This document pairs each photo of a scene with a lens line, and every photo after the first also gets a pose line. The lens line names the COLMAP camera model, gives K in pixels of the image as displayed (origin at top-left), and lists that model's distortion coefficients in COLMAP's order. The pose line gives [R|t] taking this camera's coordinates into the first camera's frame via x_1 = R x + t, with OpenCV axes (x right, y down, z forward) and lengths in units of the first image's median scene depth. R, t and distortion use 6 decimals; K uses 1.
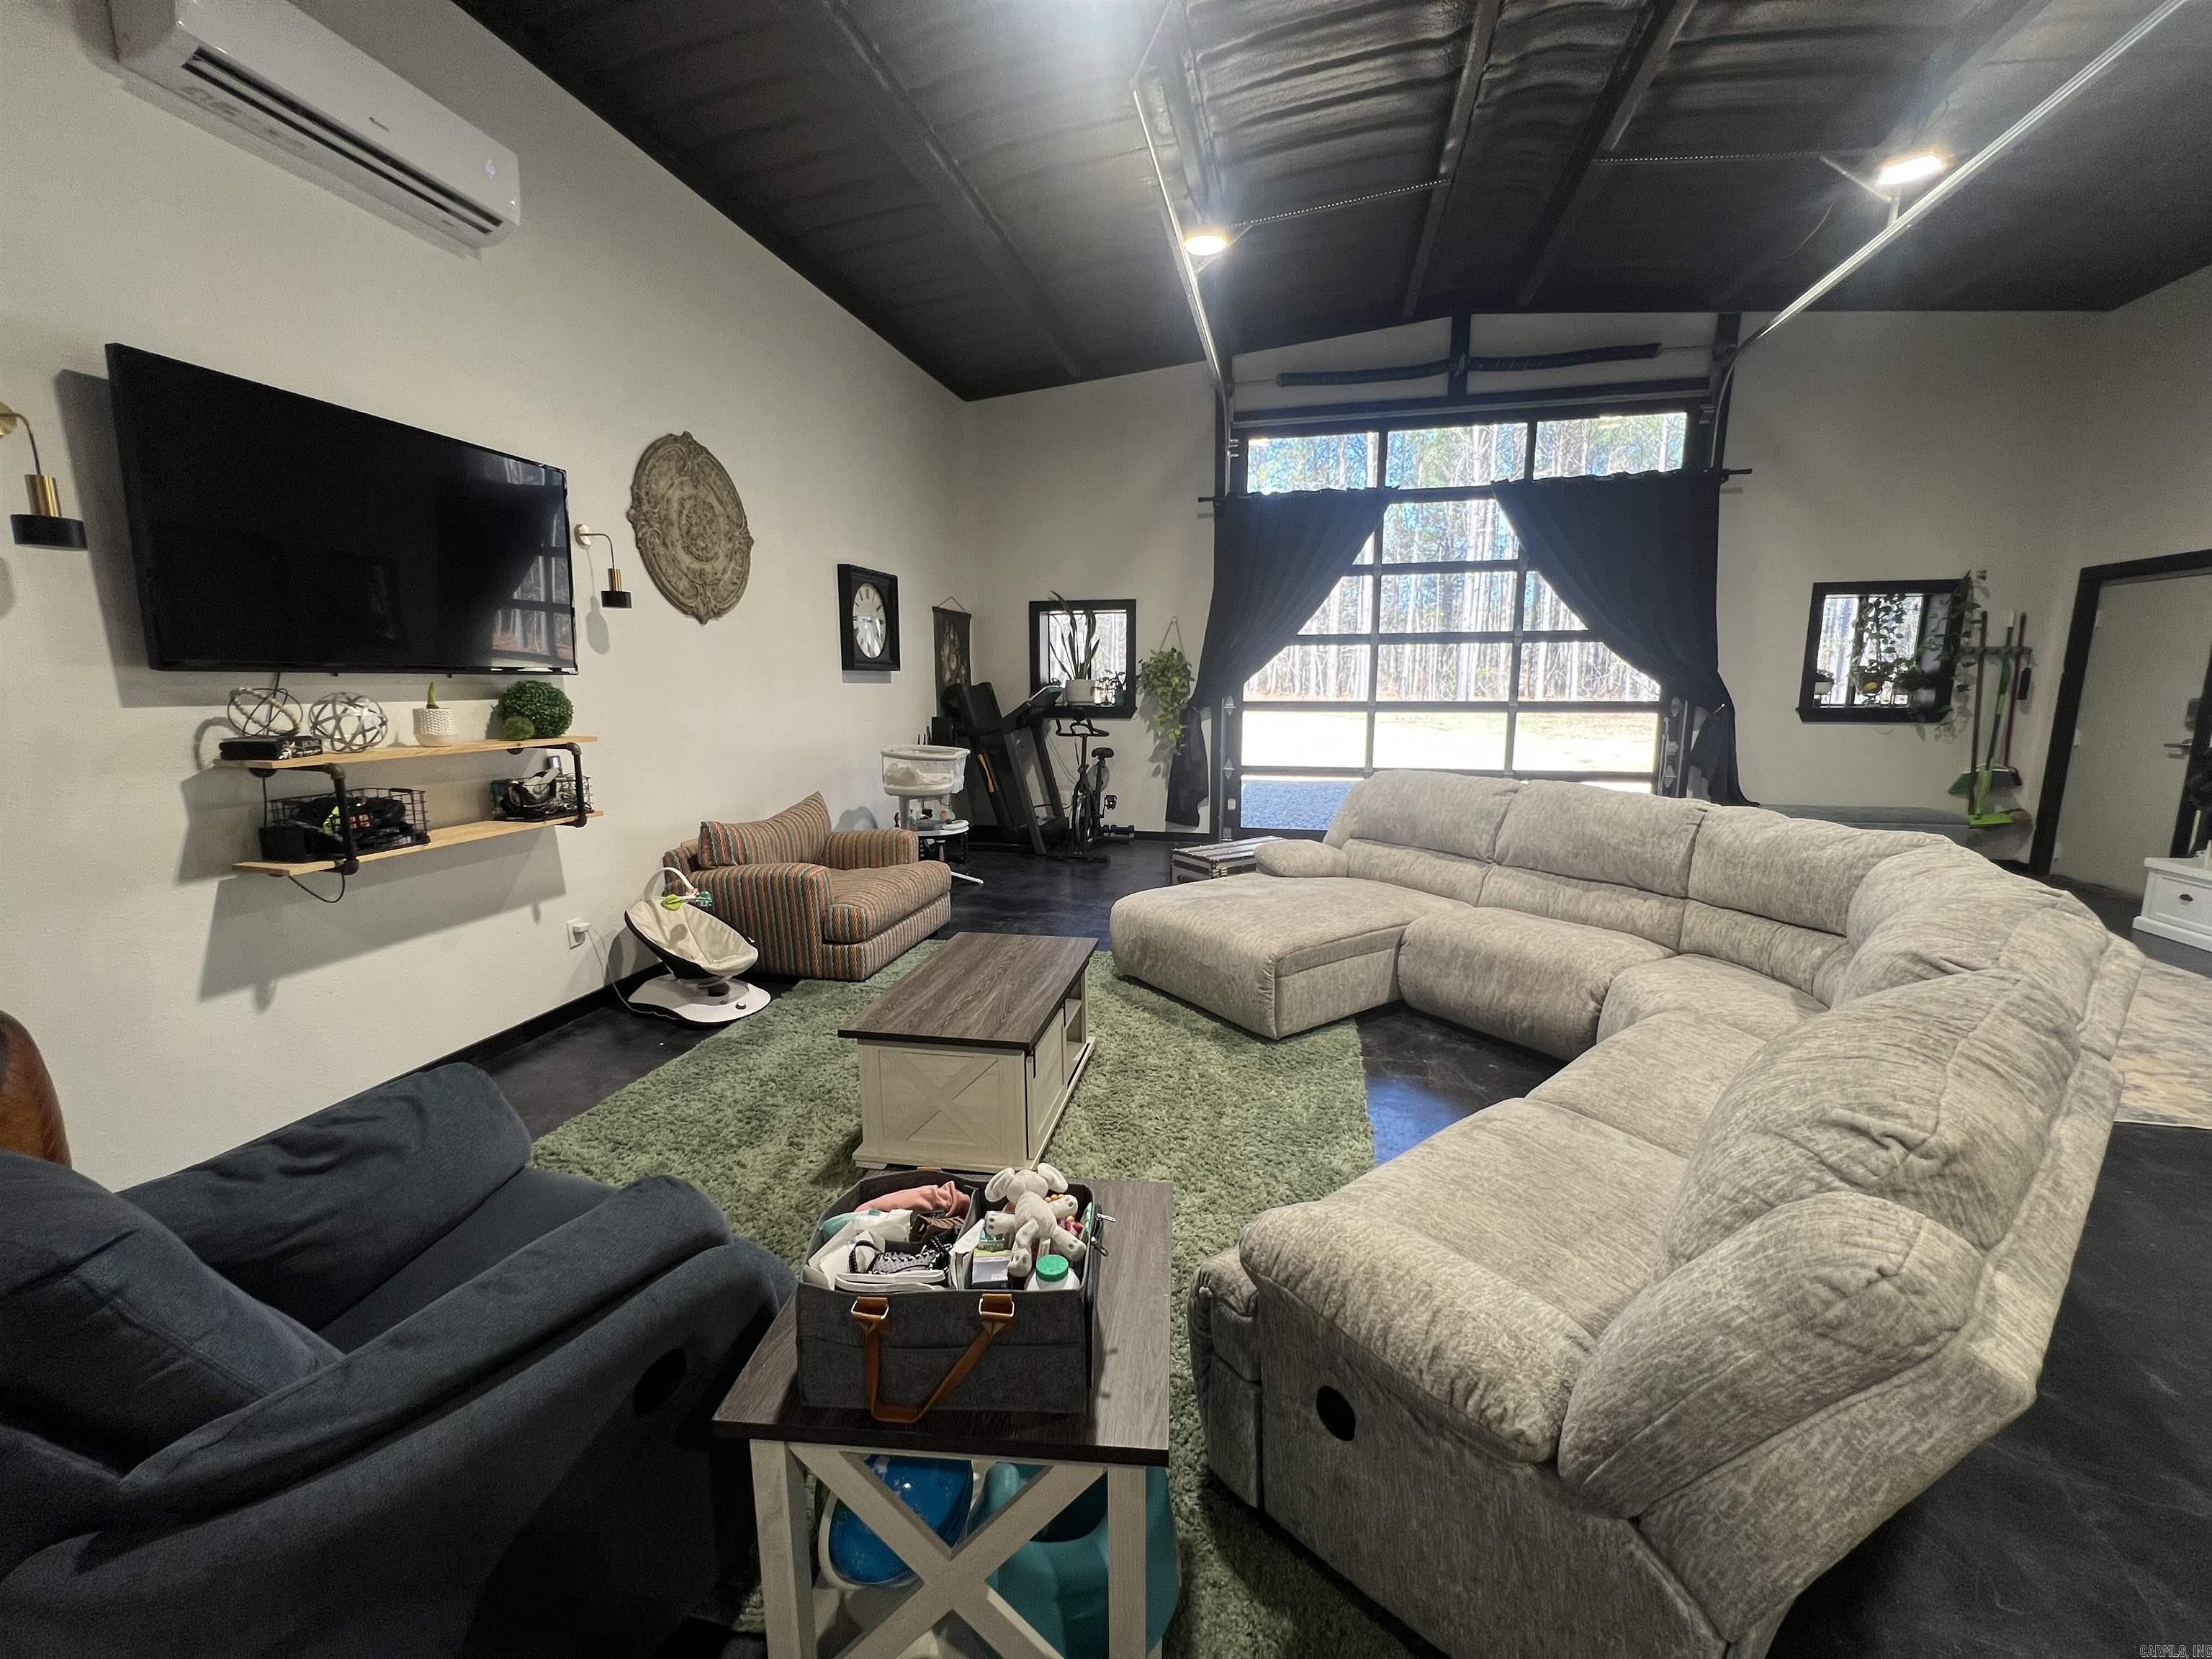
lens RADIAL K [[883.8, 0, 1106.0], [0, 883.8, 826.9], [0, 0, 1]] dist [-0.001139, 0.000483]
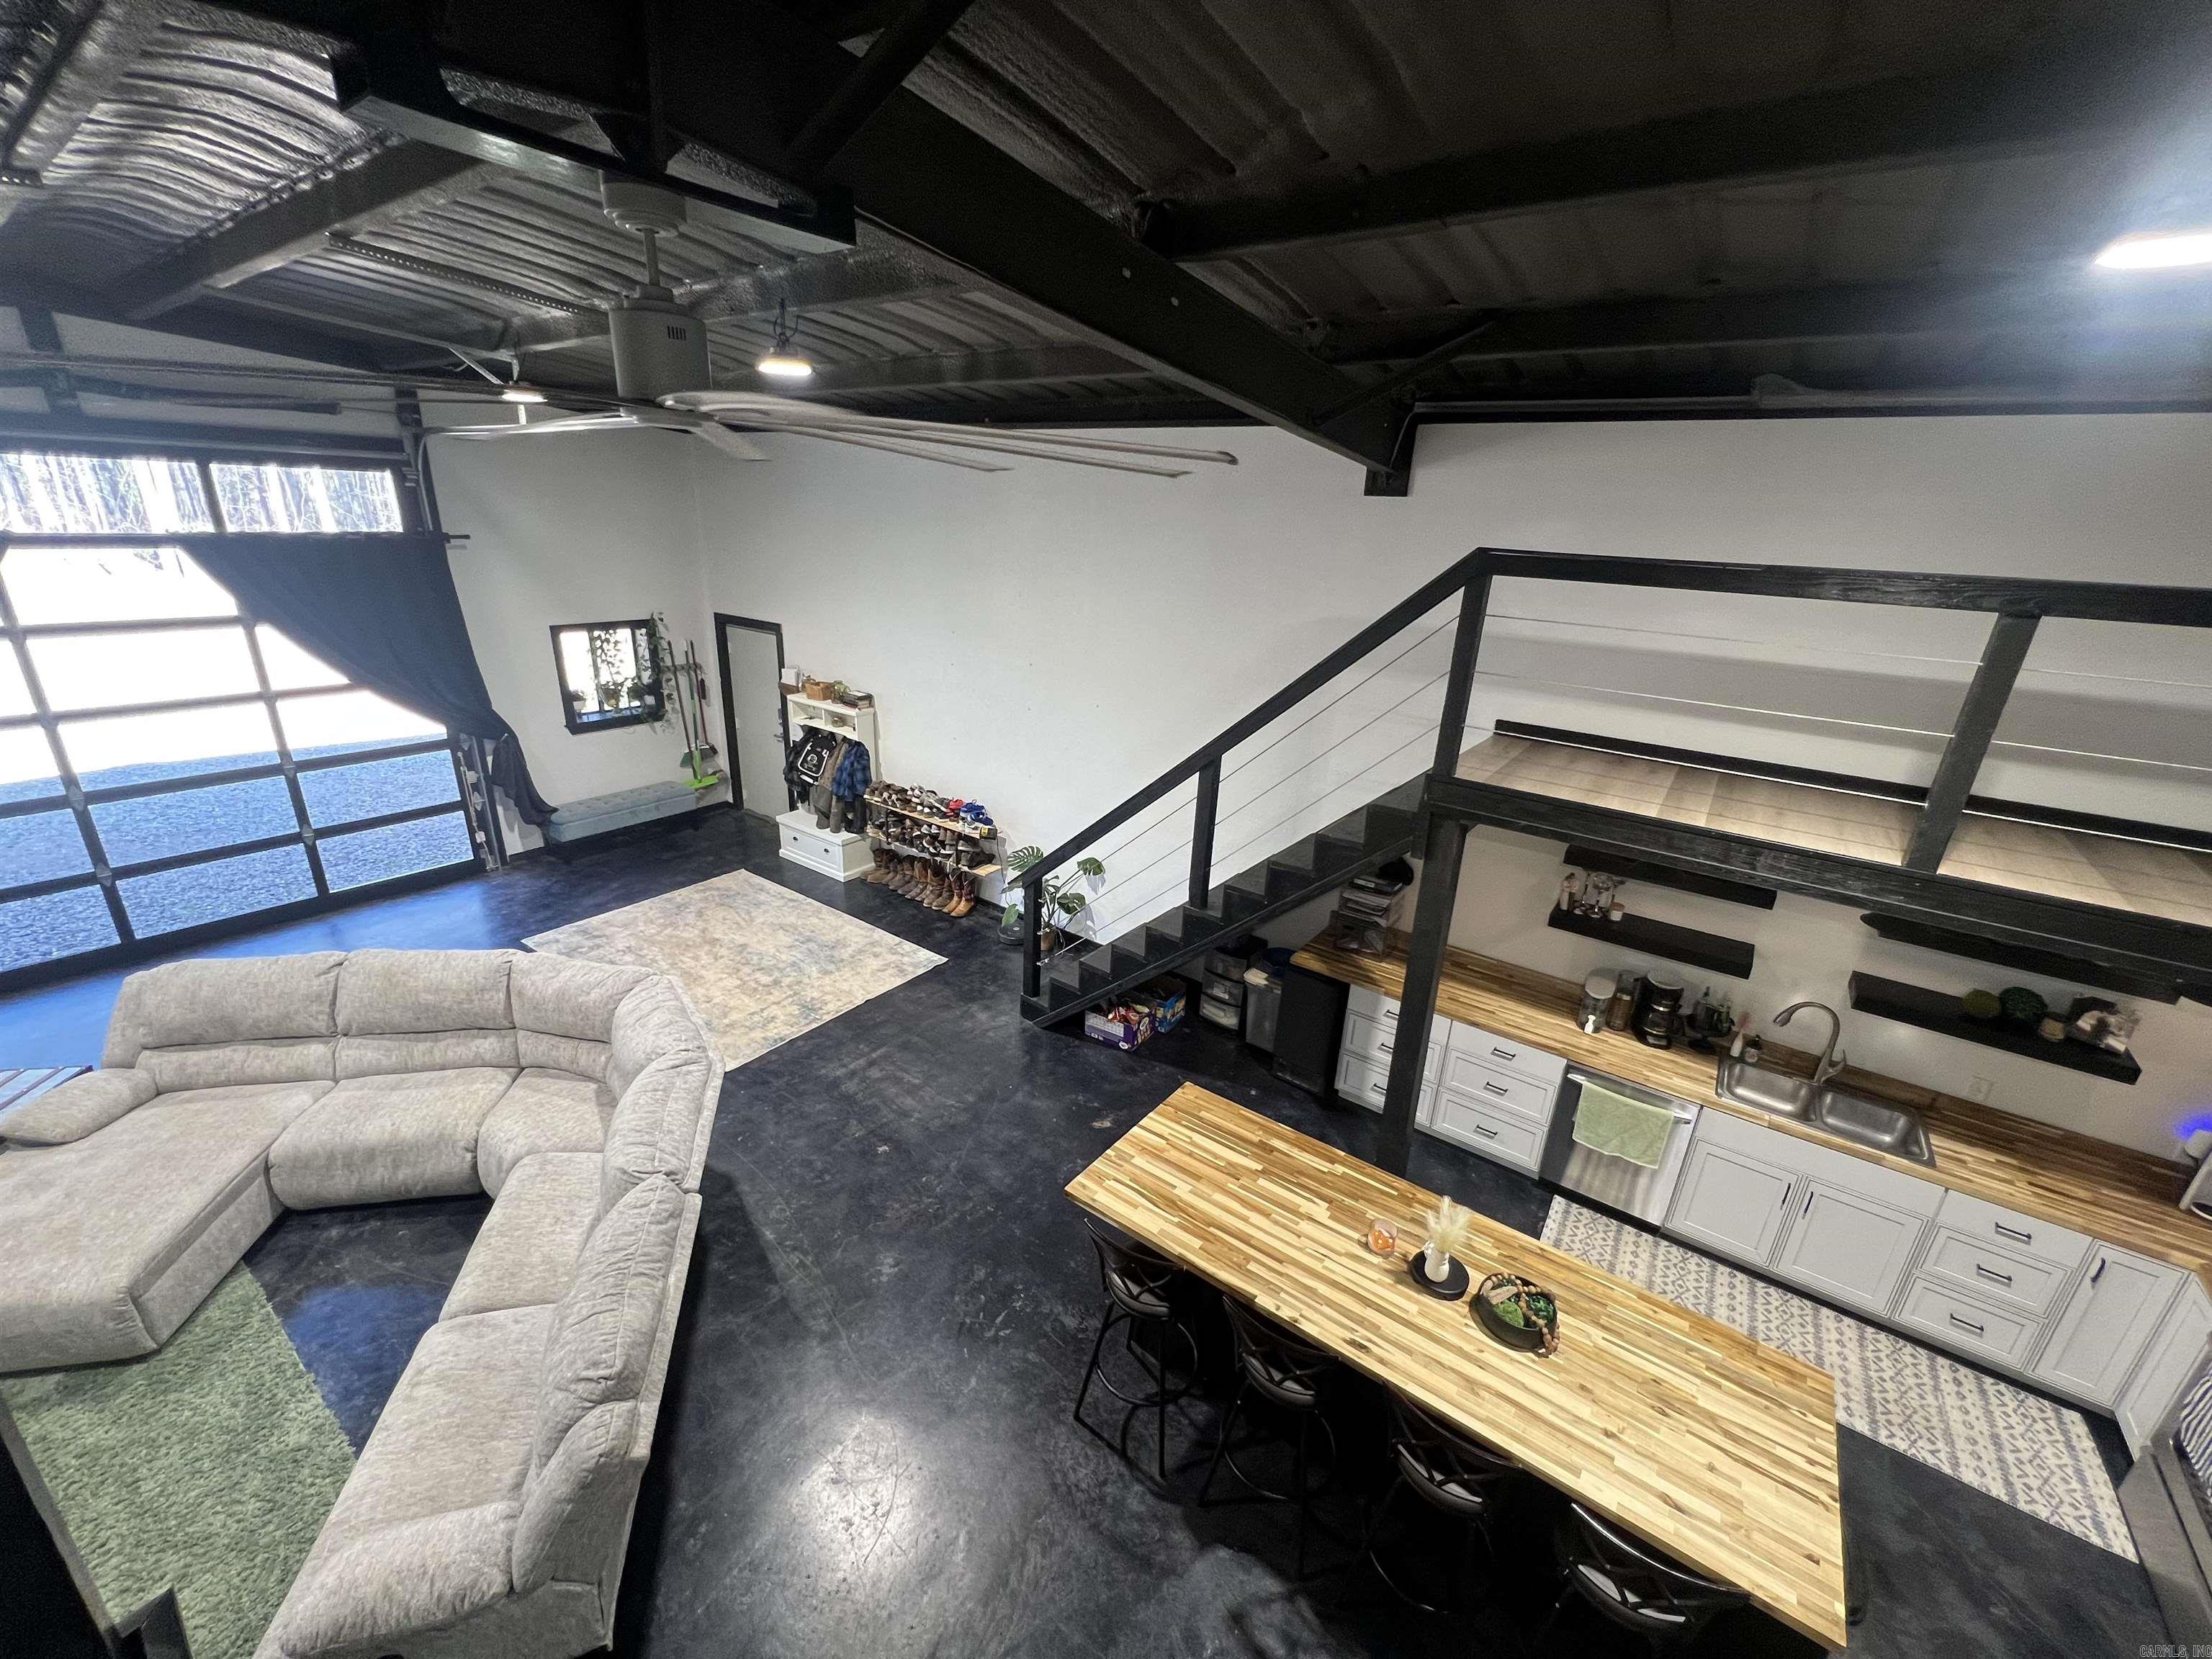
lens RADIAL K [[883.8, 0, 1106.0], [0, 883.8, 826.9], [0, 0, 1]] dist [-0.001139, 0.000483]
pose [[0.391439, -0.292332, 0.872535, -0.048266], [0.108173, 0.956241, 0.271848, -0.265945], [-0.913824, -0.012028, 0.405932, -0.211544]]
